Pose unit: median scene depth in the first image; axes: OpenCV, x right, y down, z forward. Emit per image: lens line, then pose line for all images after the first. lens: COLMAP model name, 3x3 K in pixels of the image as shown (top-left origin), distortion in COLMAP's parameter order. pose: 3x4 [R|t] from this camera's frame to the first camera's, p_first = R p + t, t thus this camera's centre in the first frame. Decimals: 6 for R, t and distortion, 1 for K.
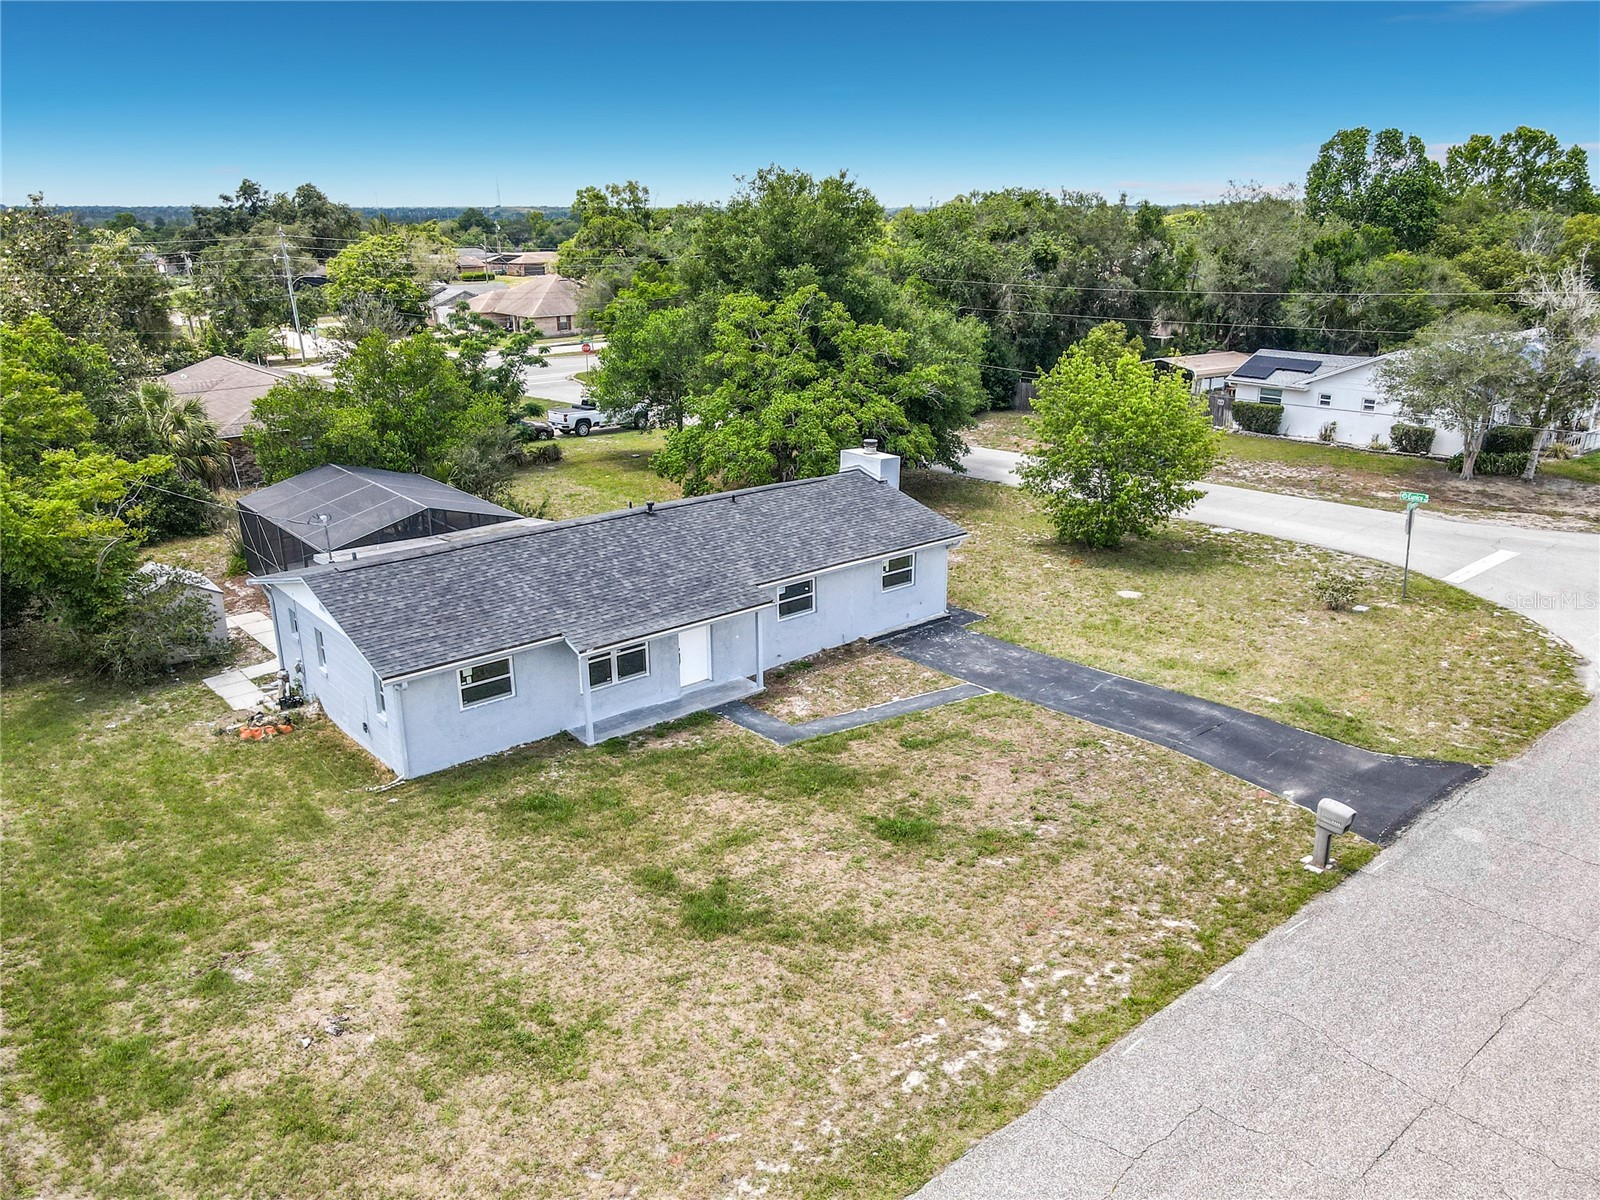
lens RADIAL K [[1179.6, 0, 820.1], [0, 1179.6, 595.7], [0, 0, 1]] dist [-0.002472, 0.036067]
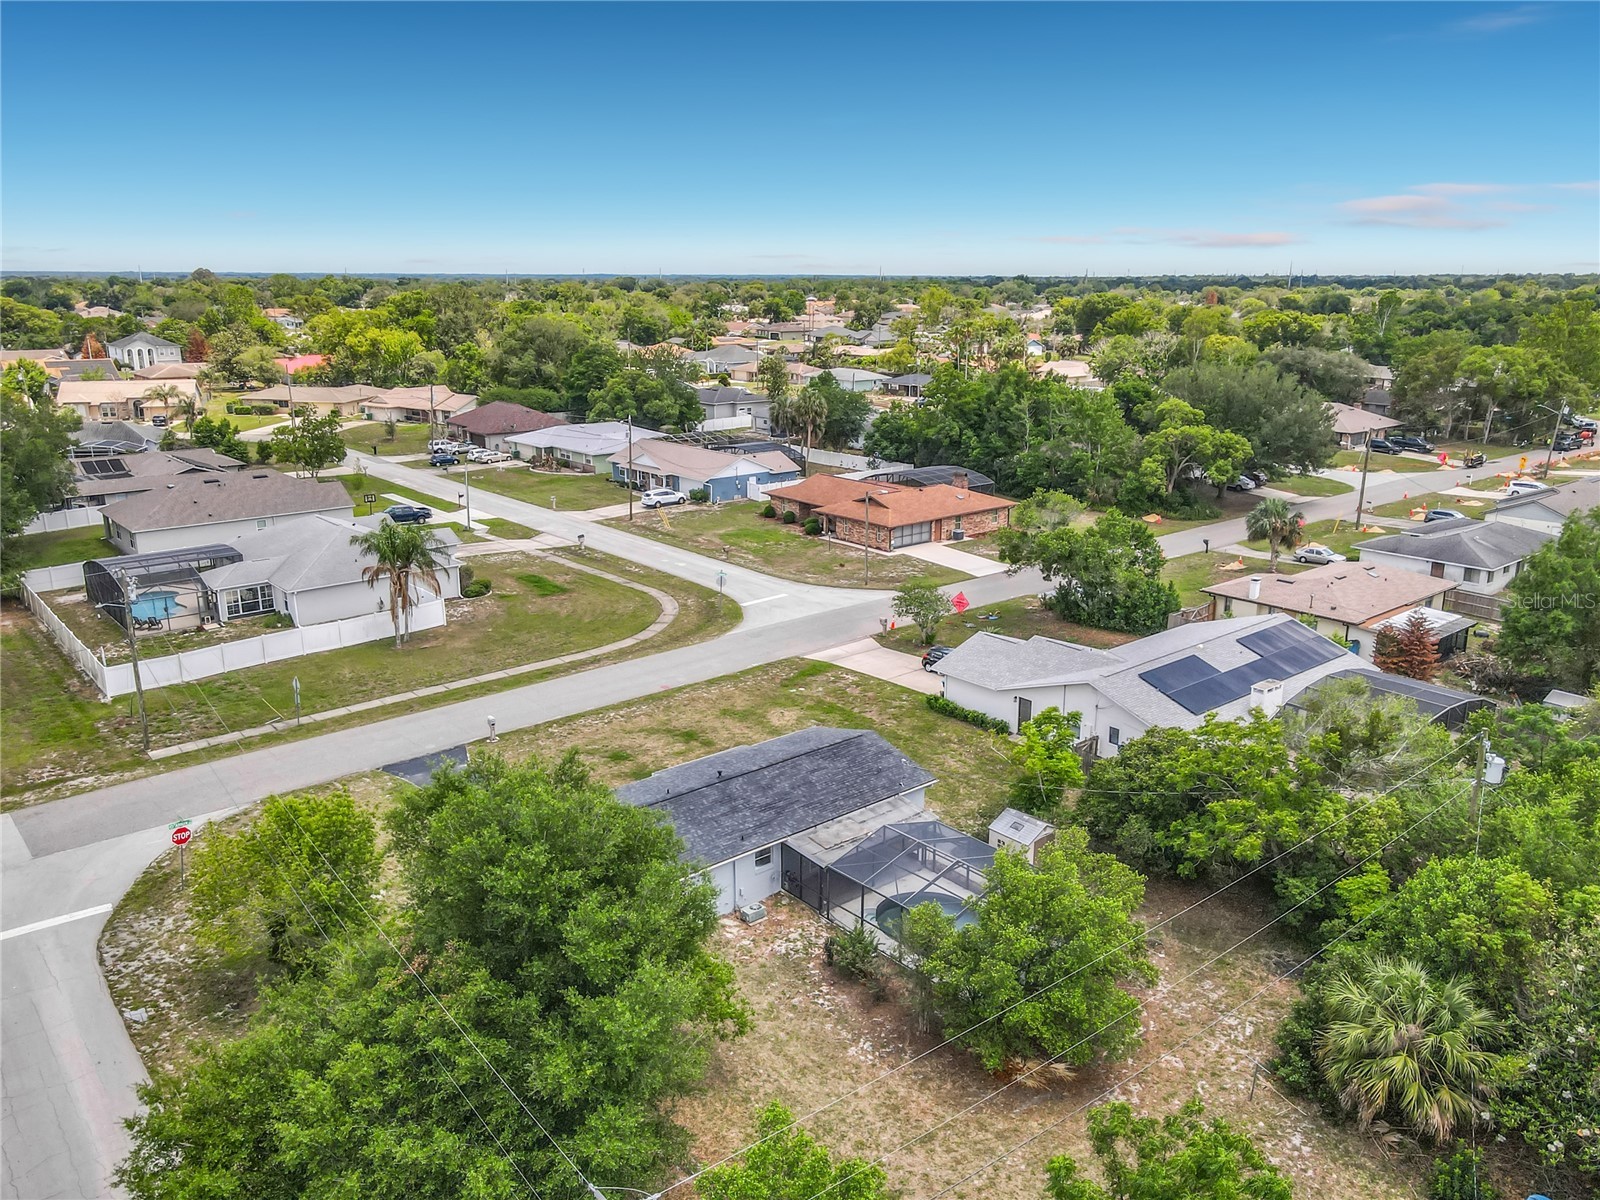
lens RADIAL K [[1215.0, 0, 800.0], [0, 1215.0, 600.0], [0, 0, 1]] dist [0.014565, 0.004863]
pose [[-0.999949, 0.000348, 0.010099, -0.322177], [0.005855, 0.834482, 0.551004, -1.425787], [-0.008235, 0.551035, -0.834441, 2.685486]]
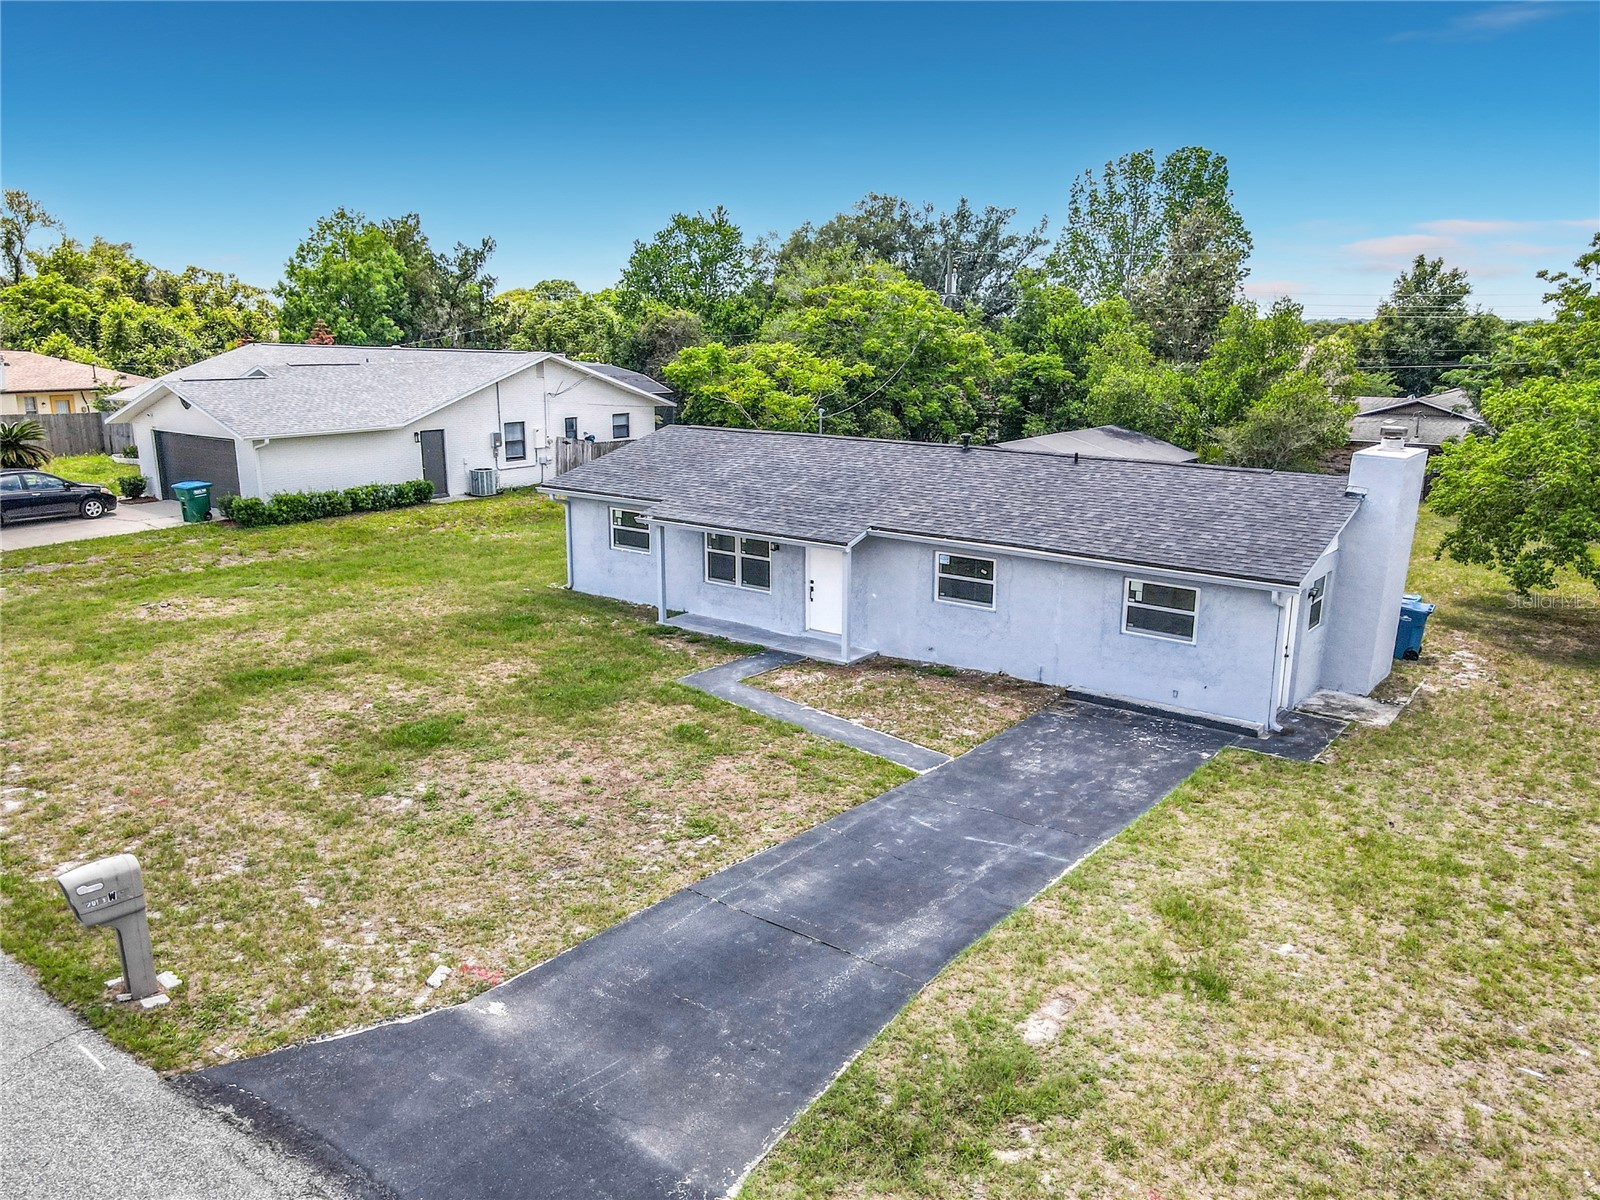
lens RADIAL K [[1179.6, 0, 820.1], [0, 1179.6, 595.7], [0, 0, 1]] dist [-0.002472, 0.036067]
pose [[0.218822, 0.223910, -0.949727, 0.724511], [-0.310231, 0.938777, 0.149849, -0.076970], [0.925134, 0.261844, 0.274889, 0.842509]]
